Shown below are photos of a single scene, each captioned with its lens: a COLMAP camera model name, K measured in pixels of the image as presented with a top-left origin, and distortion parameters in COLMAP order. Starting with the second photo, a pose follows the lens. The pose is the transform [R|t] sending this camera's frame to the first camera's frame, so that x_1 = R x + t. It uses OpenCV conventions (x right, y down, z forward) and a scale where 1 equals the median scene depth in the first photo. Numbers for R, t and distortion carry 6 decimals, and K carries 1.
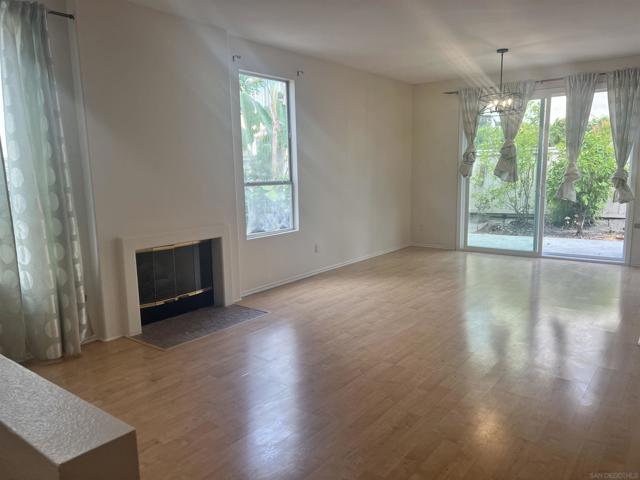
lens RADIAL K [[483.5, 0, 316.4], [0, 483.5, 239.9], [0, 0, 1]] dist [0.049011, -0.004569]
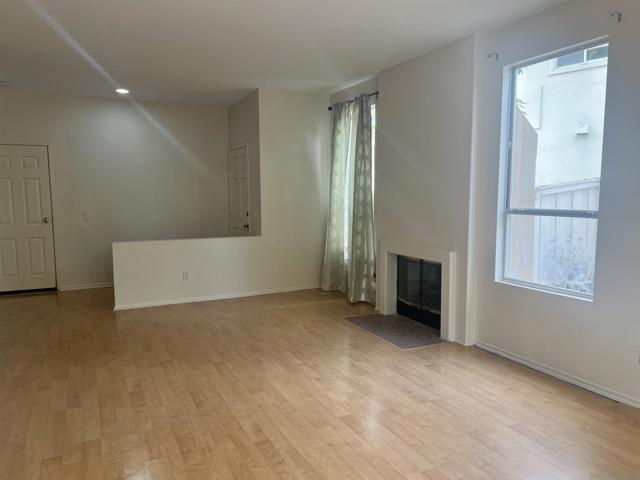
lens RADIAL K [[483.5, 0, 316.4], [0, 483.5, 240.1], [0, 0, 1]] dist [0.049011, -0.004569]
pose [[-0.443847, 0.114592, -0.888746, 0.833607], [-0.121391, 0.974959, 0.186332, -0.218375], [0.887843, 0.190589, -0.418822, 1.314246]]
